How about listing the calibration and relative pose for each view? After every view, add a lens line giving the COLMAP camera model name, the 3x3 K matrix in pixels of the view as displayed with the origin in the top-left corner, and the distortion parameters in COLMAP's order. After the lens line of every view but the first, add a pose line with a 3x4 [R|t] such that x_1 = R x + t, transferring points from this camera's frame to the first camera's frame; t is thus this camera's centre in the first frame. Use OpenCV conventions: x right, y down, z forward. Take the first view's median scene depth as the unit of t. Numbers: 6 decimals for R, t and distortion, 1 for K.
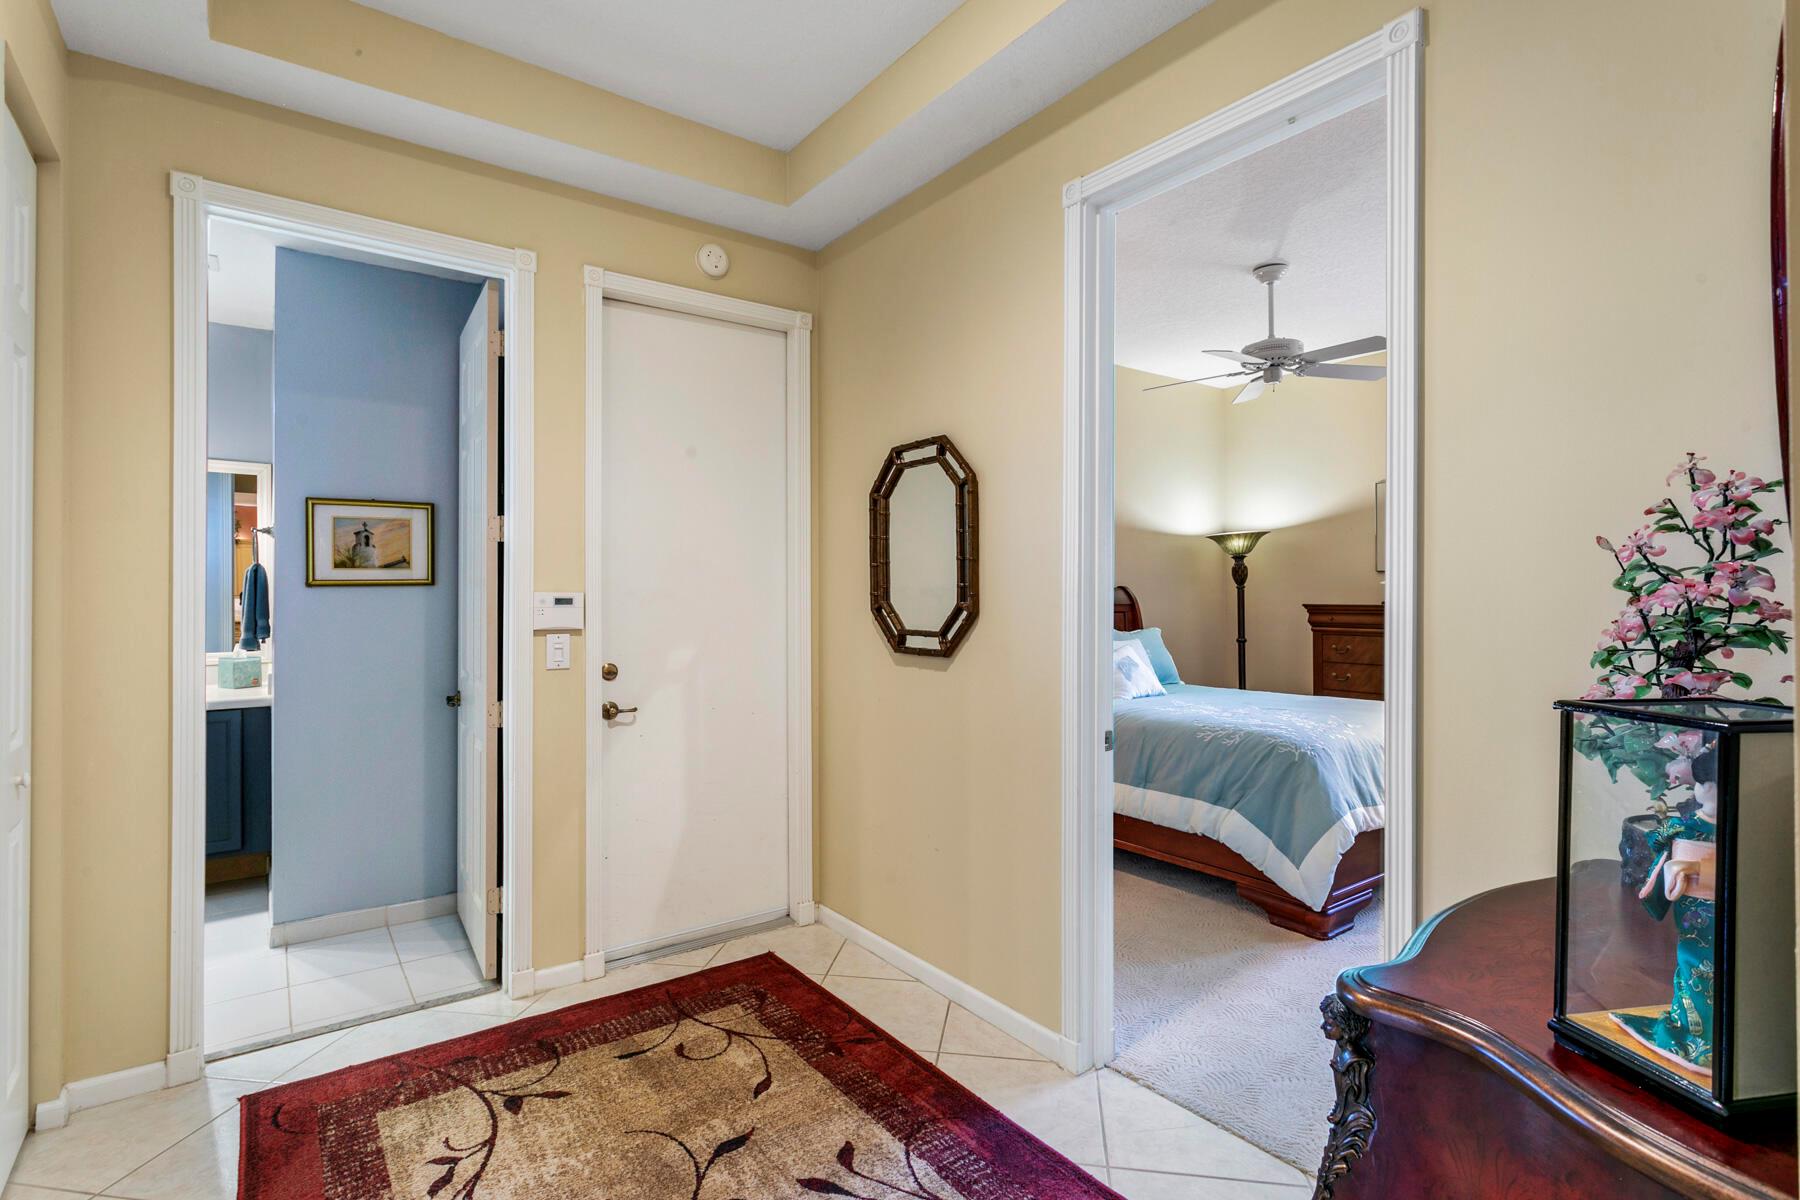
lens RADIAL K [[865.6, 0, 909.7], [0, 865.6, 601.1], [0, 0, 1]] dist [-0.002980, 0.002555]
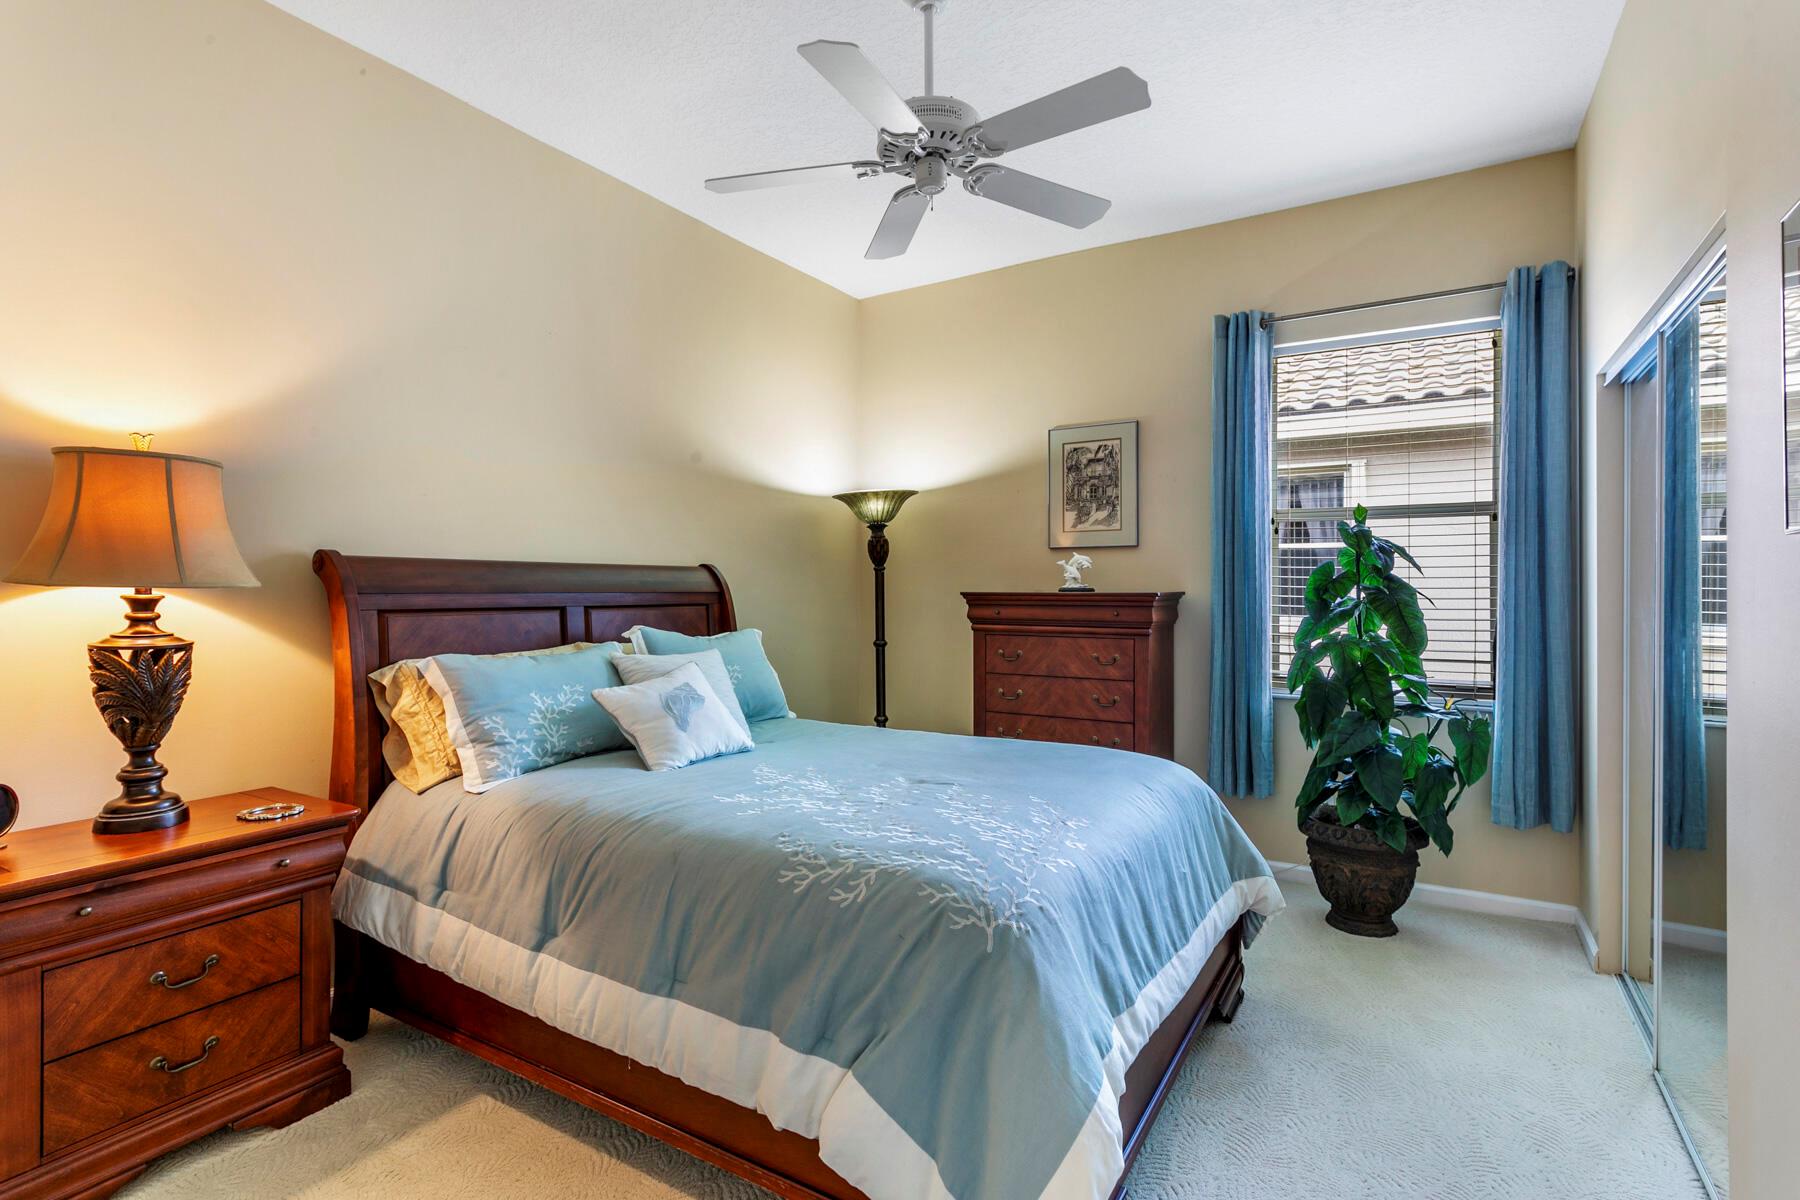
lens RADIAL K [[865.6, 0, 899.9], [0, 865.6, 594.6], [0, 0, 1]] dist [-0.002980, 0.002555]
pose [[0.927767, 0.001595, 0.373157, 0.178615], [-0.002034, 0.999998, 0.000784, 0.006006], [-0.373155, -0.001486, 0.927768, 0.449888]]
